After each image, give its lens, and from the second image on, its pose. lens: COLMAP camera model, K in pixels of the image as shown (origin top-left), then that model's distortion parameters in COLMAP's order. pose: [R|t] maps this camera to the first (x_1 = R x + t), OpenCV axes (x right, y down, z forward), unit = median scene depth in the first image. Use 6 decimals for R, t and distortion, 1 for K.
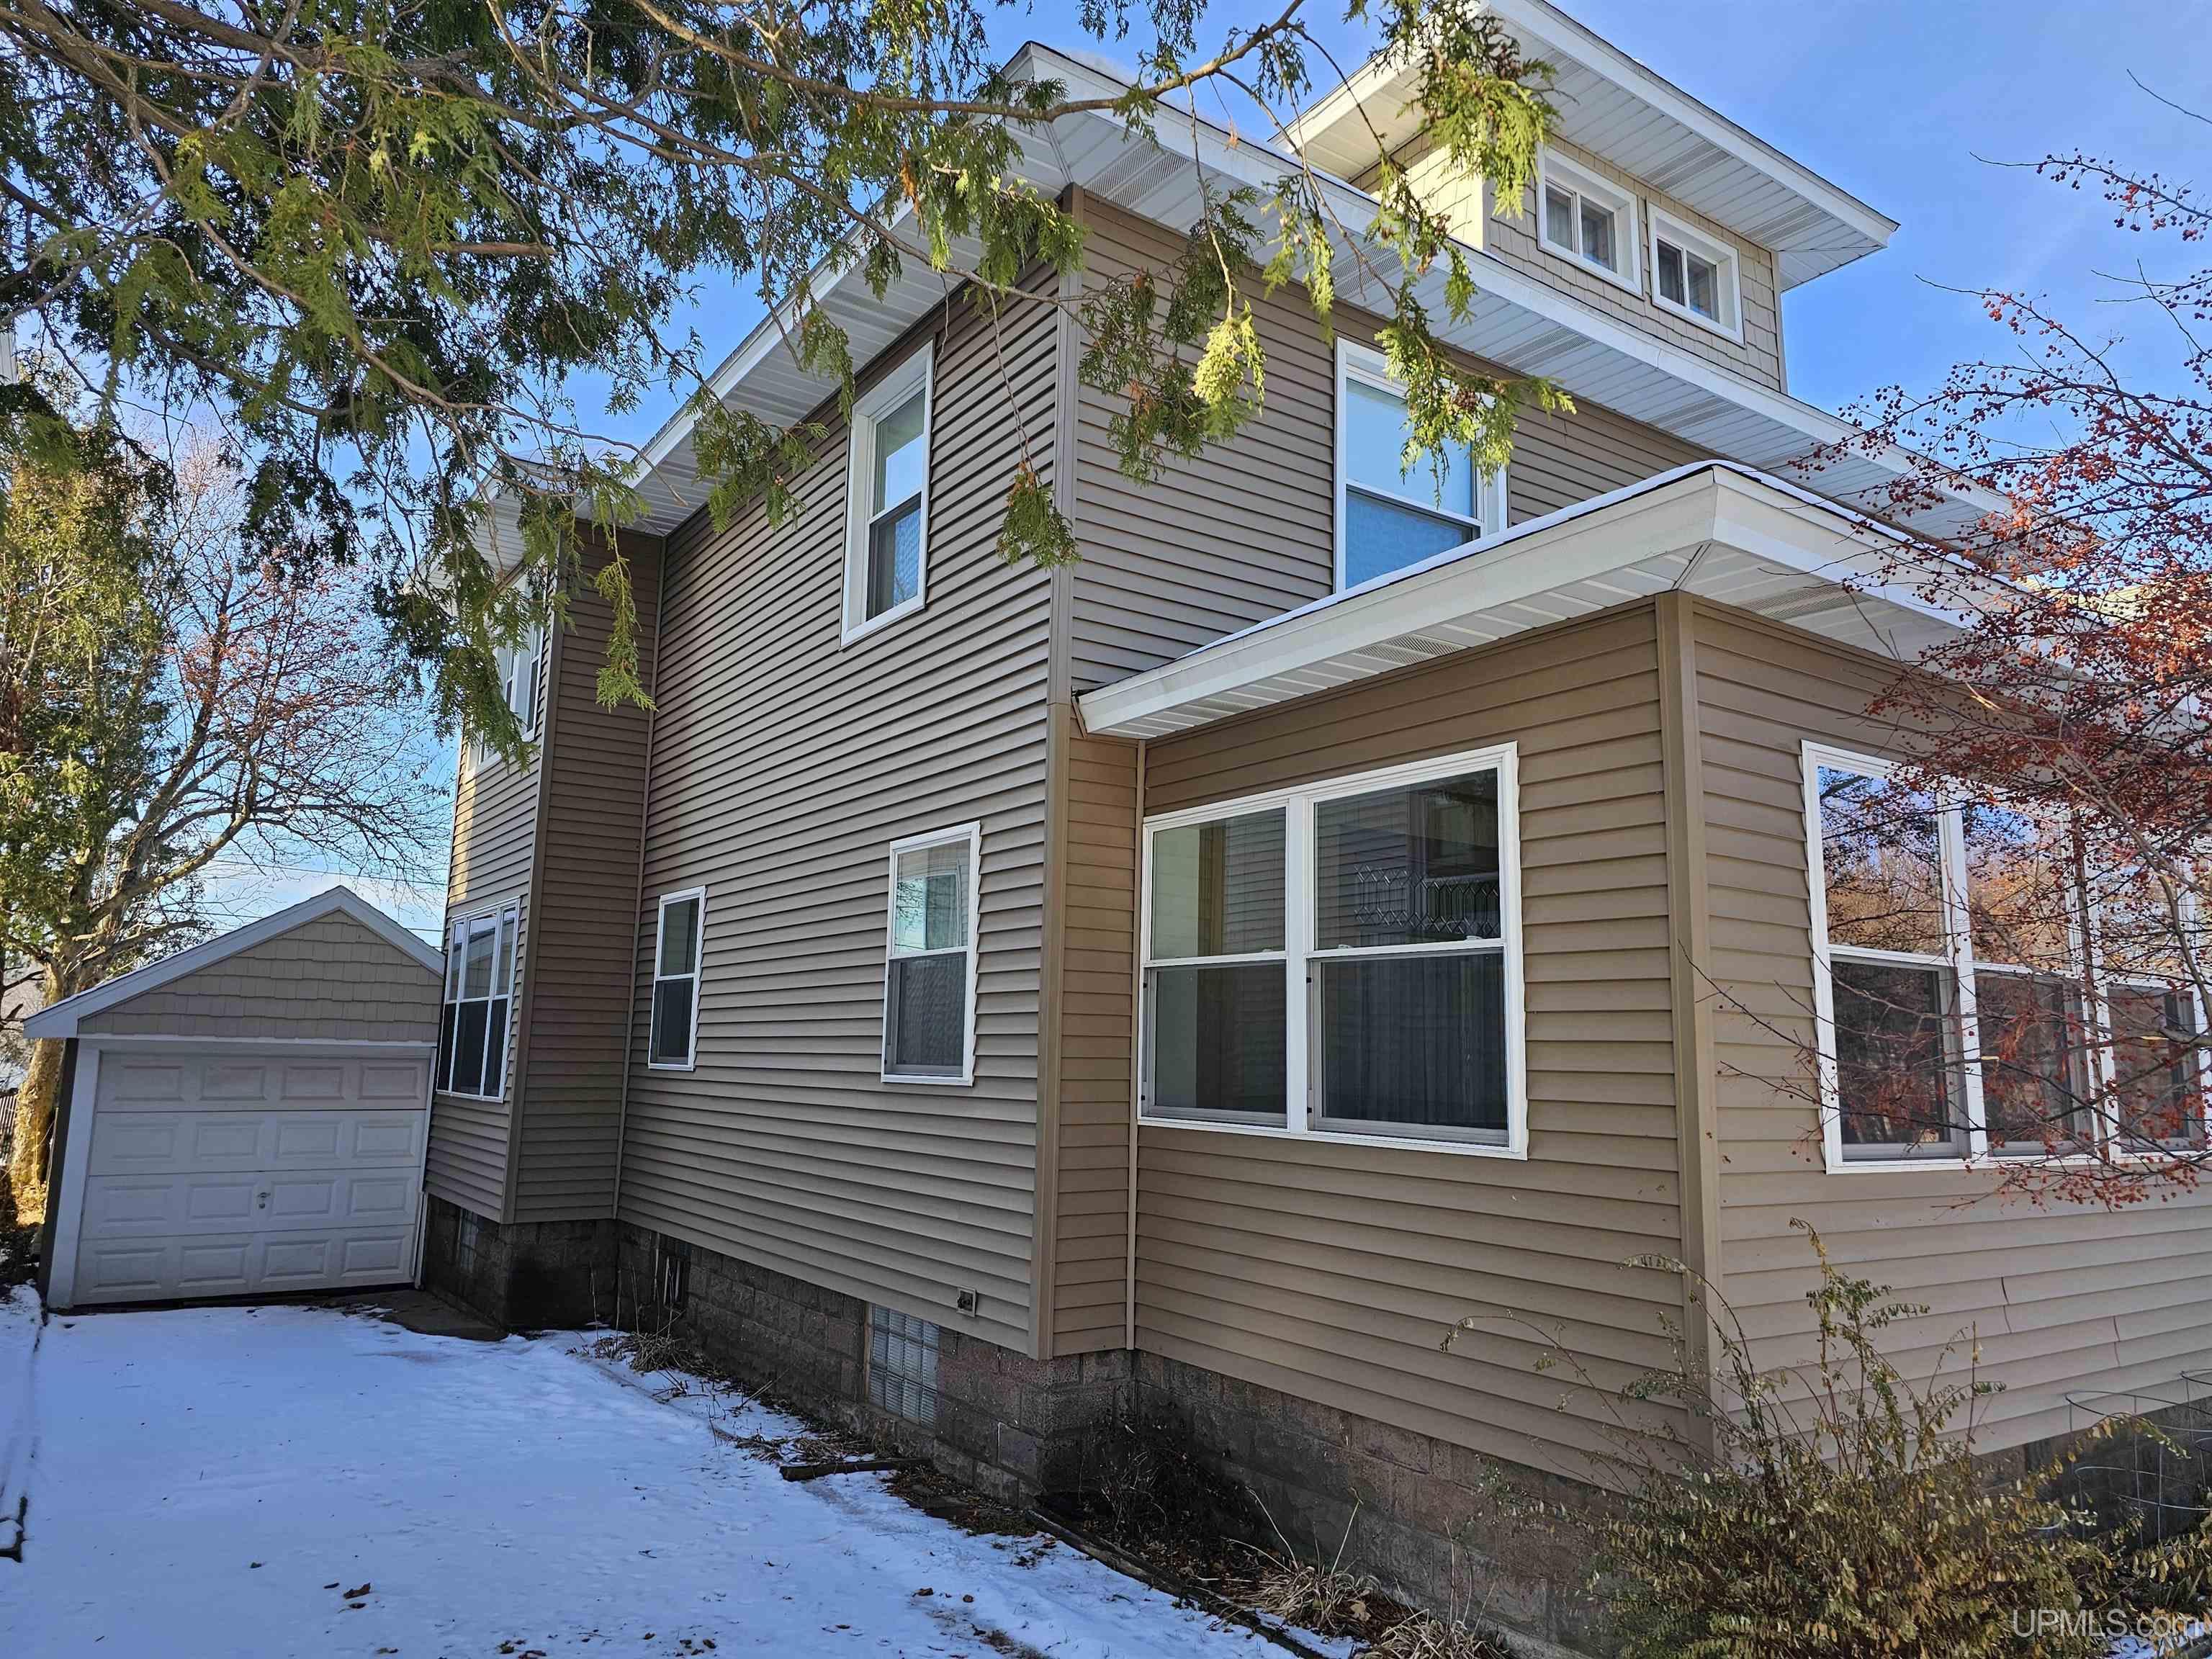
lens RADIAL K [[1463.7, 0, 1101.5], [0, 1463.7, 828.1], [0, 0, 1]] dist [0.062807, -0.001959]
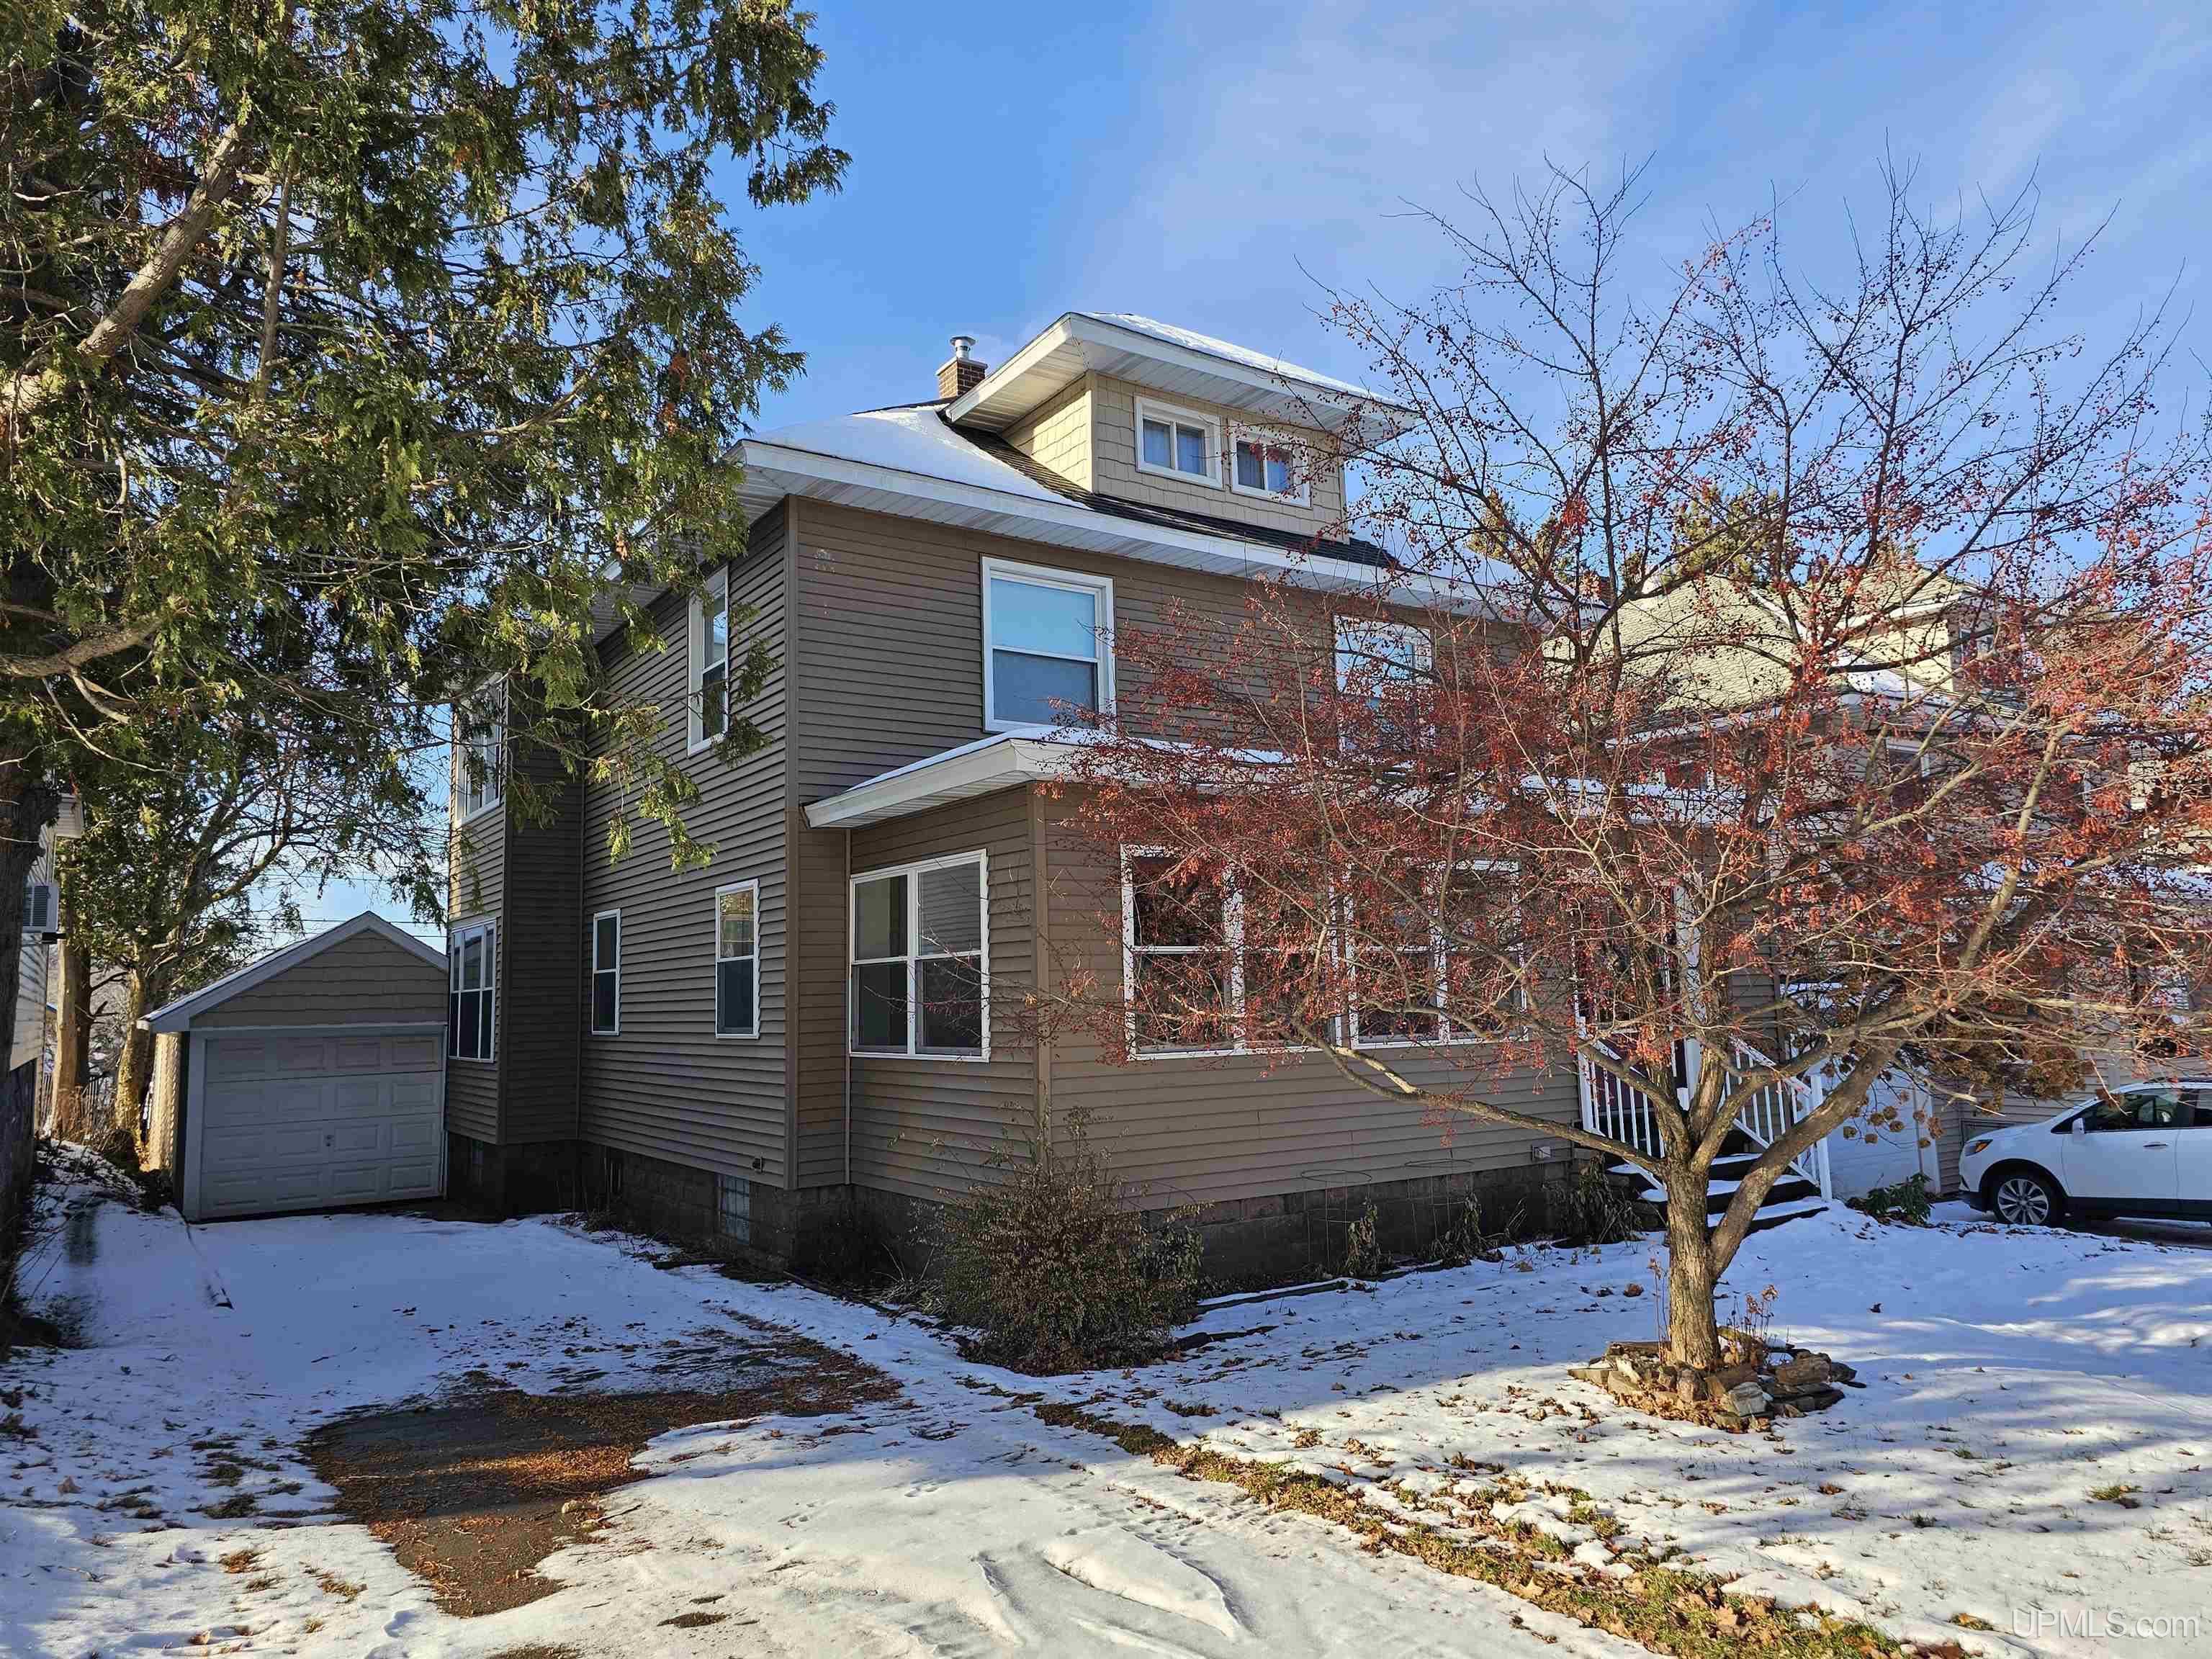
lens RADIAL K [[1463.7, 0, 1113.7], [0, 1463.7, 832.7], [0, 0, 1]] dist [0.062807, -0.001959]
pose [[0.998922, -0.046364, -0.002449, 0.258933], [0.046427, 0.997977, 0.043428, -0.088014], [0.000431, -0.043495, 0.999054, -0.521158]]
